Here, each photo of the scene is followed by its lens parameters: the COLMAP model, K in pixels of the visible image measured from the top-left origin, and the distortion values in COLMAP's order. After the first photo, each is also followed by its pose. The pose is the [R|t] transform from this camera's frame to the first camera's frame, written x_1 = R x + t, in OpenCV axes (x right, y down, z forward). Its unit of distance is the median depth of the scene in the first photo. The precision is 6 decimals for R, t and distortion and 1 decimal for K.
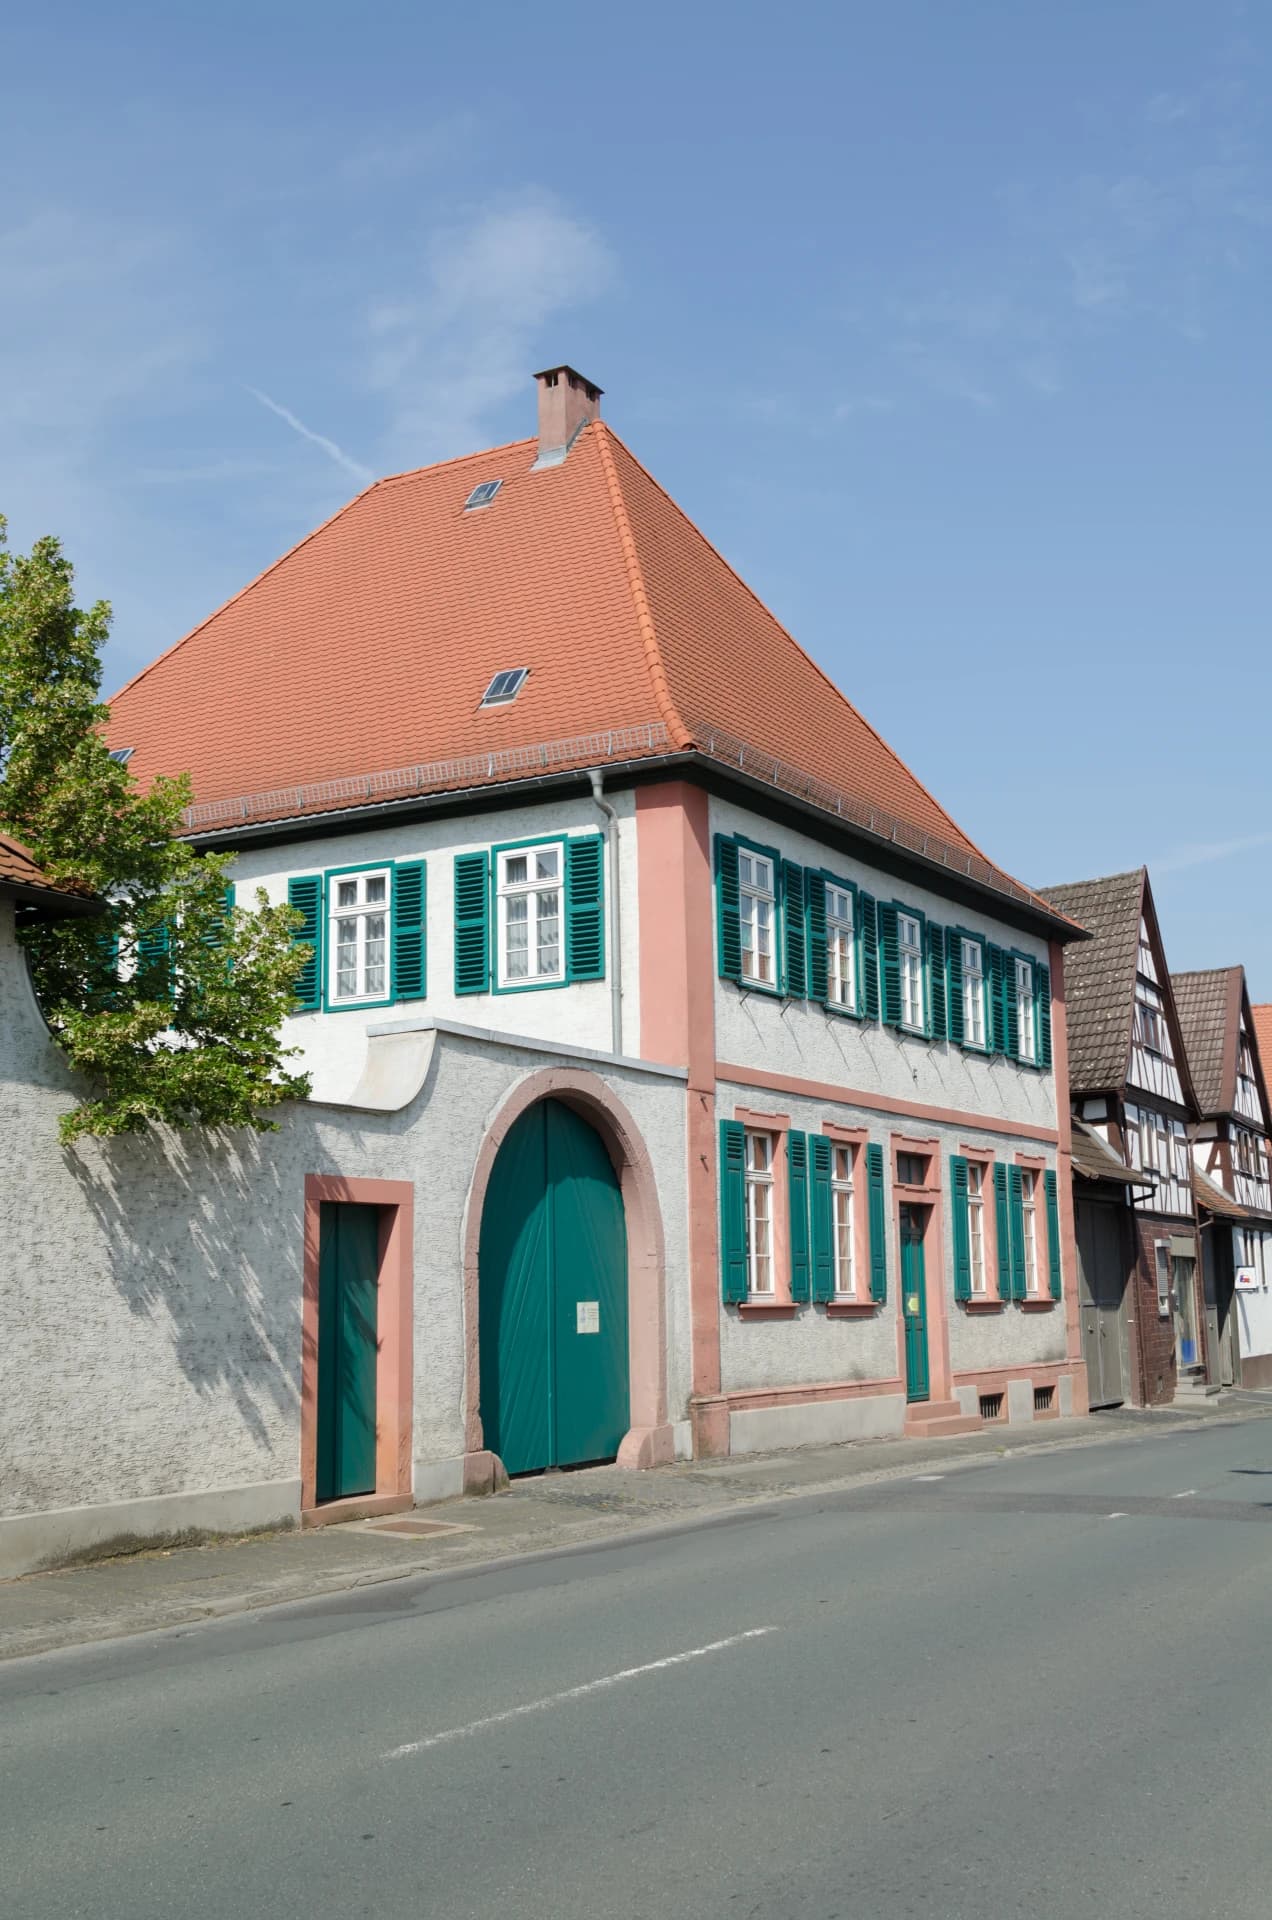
lens RADIAL K [[2084.9, 0, 636.0], [0, 2084.9, 960.0], [0, 0, 1]] dist [0.116493, -0.006654]
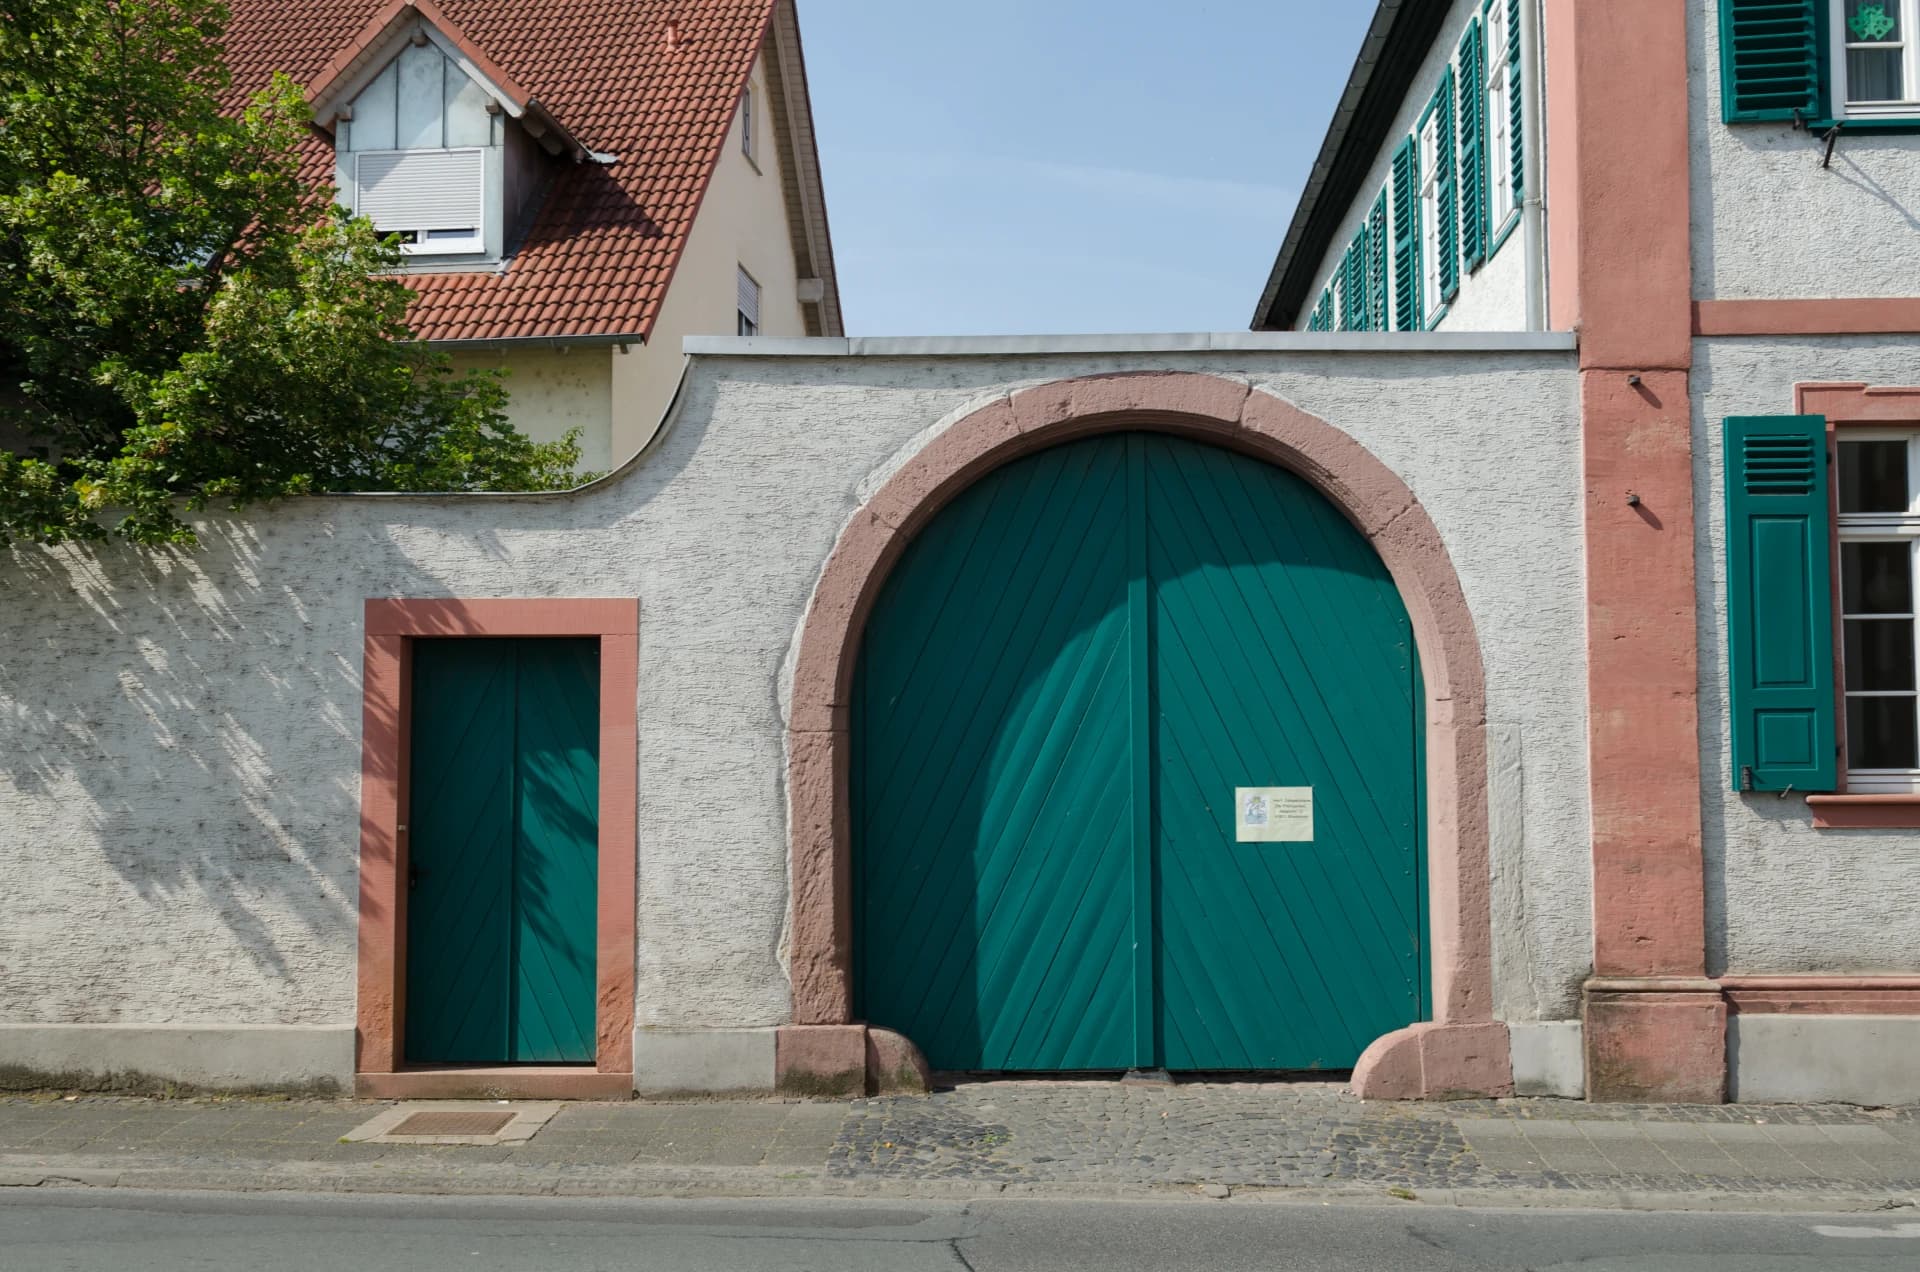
lens RADIAL K [[1955.4, 0, 960.0], [0, 1955.4, 636.0], [0, 0, 1]] dist [0.012324, 0.015114]
pose [[0.438854, -0.063322, -0.896324, 0.517811], [0.139239, 0.990257, -0.001784, 0.144754], [0.887705, -0.124020, 0.443396, 0.896690]]
